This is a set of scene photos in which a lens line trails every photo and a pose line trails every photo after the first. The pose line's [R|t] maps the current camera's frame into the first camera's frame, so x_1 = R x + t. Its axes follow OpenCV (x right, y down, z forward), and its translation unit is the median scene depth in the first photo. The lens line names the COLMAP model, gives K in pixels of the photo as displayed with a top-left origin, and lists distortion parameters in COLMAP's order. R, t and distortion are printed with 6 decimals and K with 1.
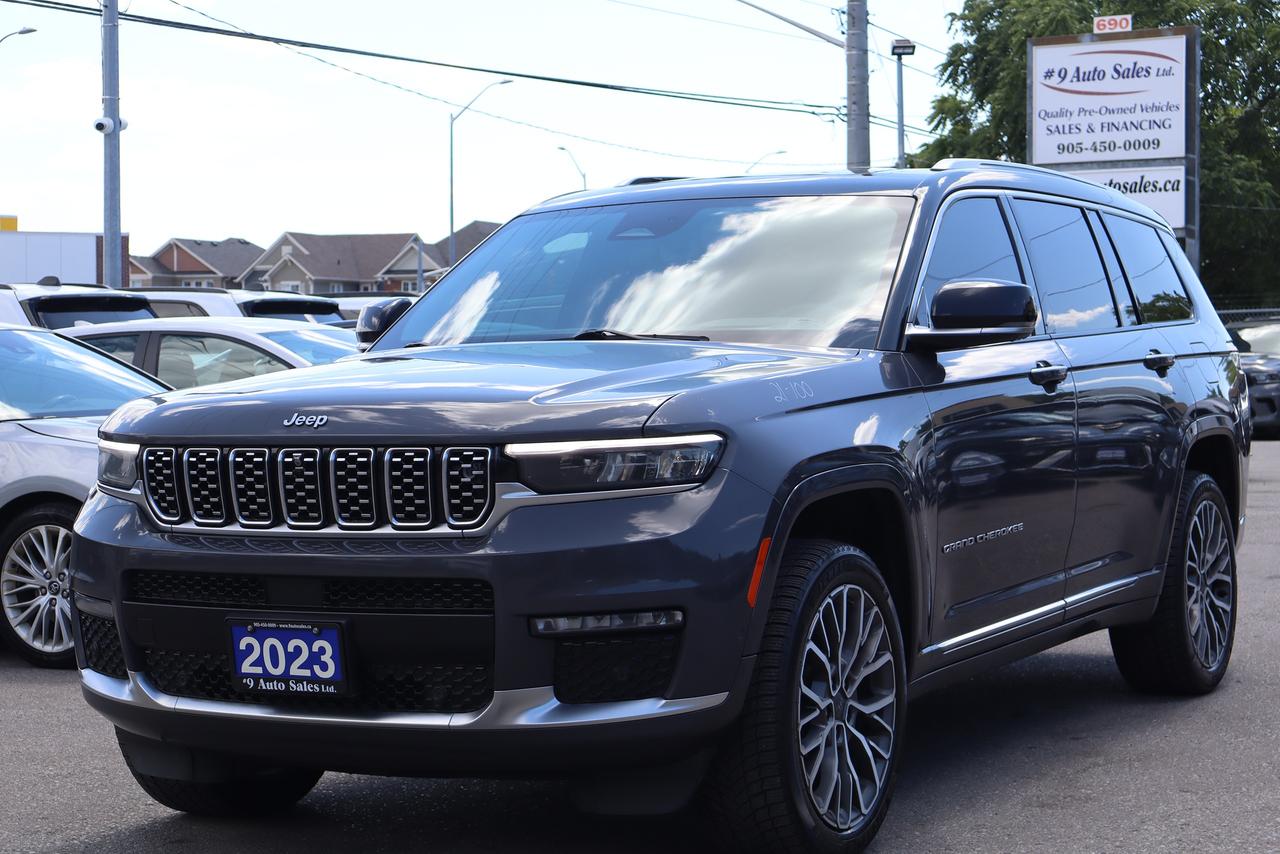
lens RADIAL K [[2552.7, 0, 637.7], [0, 2552.7, 431.8], [0, 0, 1]] dist [0.001584, 0.000000]
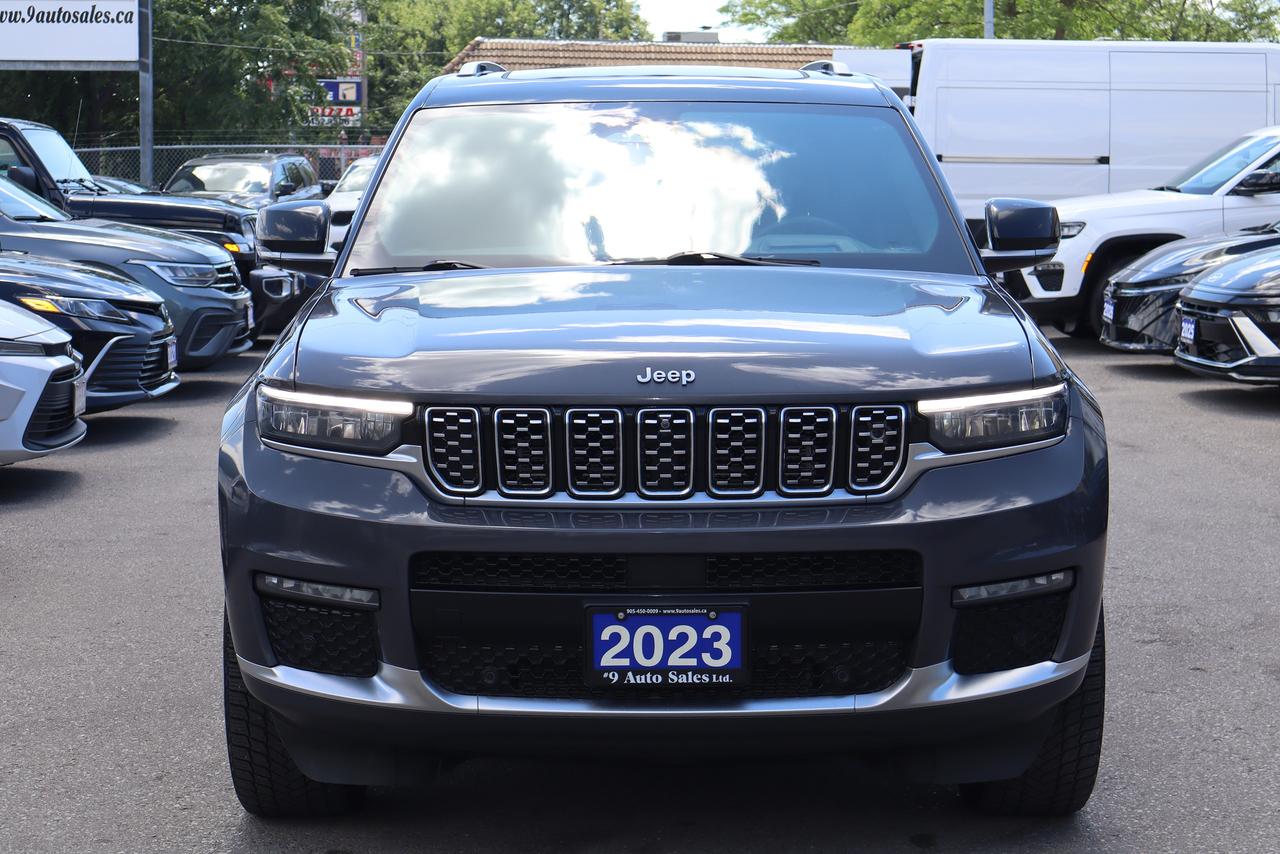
lens RADIAL K [[2552.7, 0, 642.6], [0, 2552.7, 424.8], [0, 0, 1]] dist [0.001584, 0.000000]
pose [[0.880321, -0.033521, 0.473193, -0.558213], [0.001068, 0.997638, 0.068687, -0.048571], [-0.474377, -0.059962, 0.878277, 0.231899]]
